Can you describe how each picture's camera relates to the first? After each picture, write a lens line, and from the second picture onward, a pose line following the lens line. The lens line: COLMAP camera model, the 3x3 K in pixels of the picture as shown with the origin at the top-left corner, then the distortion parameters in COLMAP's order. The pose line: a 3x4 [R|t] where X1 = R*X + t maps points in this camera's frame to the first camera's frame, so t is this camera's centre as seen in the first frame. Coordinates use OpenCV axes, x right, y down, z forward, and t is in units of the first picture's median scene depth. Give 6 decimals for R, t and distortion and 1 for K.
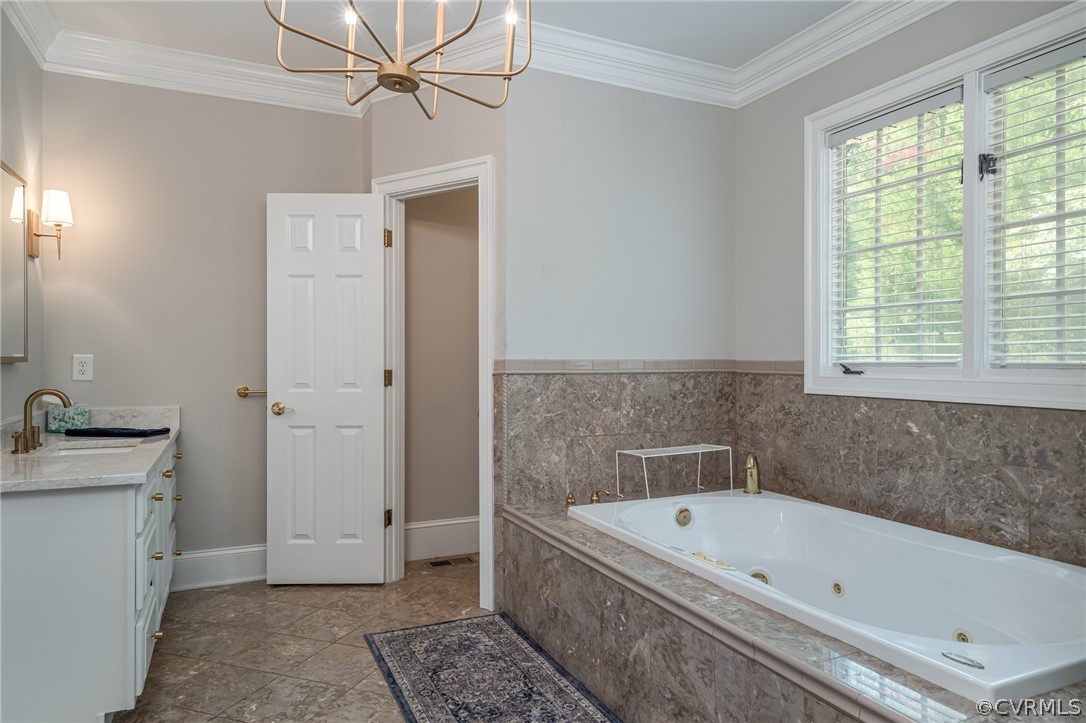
lens RADIAL K [[668.8, 0, 543.0], [0, 668.8, 361.5], [0, 0, 1]] dist [-0.000992, -0.000986]
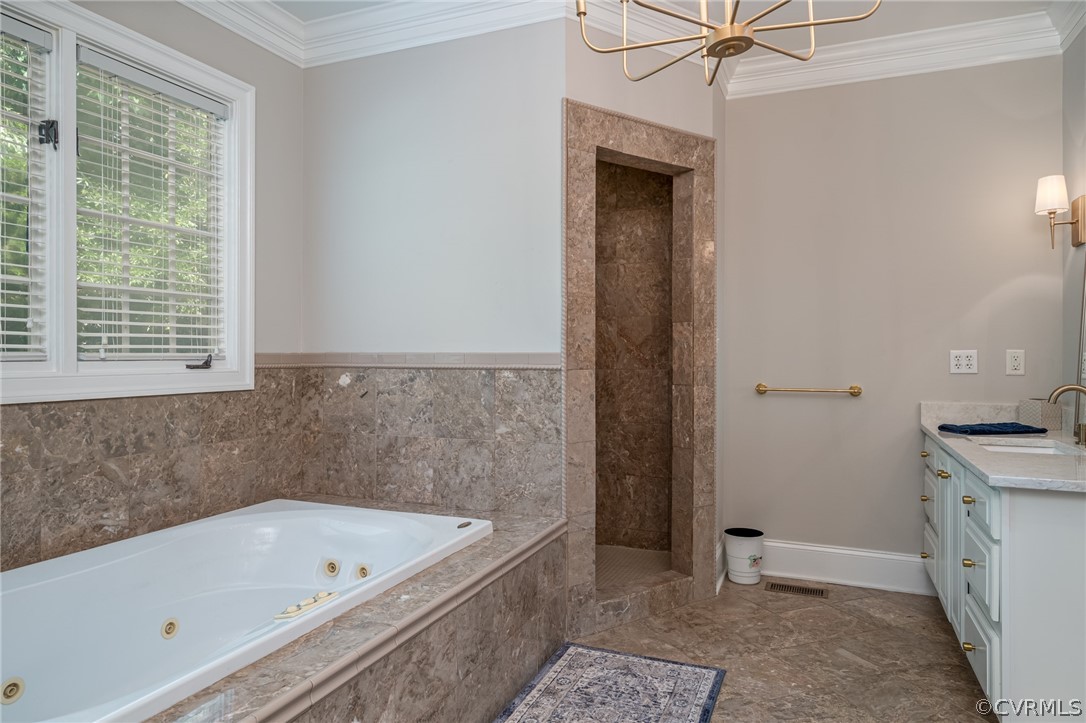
lens RADIAL K [[691.3, 0, 543.0], [0, 691.3, 361.5], [0, 0, 1]] dist [-0.003109, -0.001261]
pose [[-0.676054, -0.011668, 0.736759, -0.502971], [0.000200, 0.999872, 0.016018, -0.004305], [-0.736852, 0.010976, -0.675965, 1.249535]]
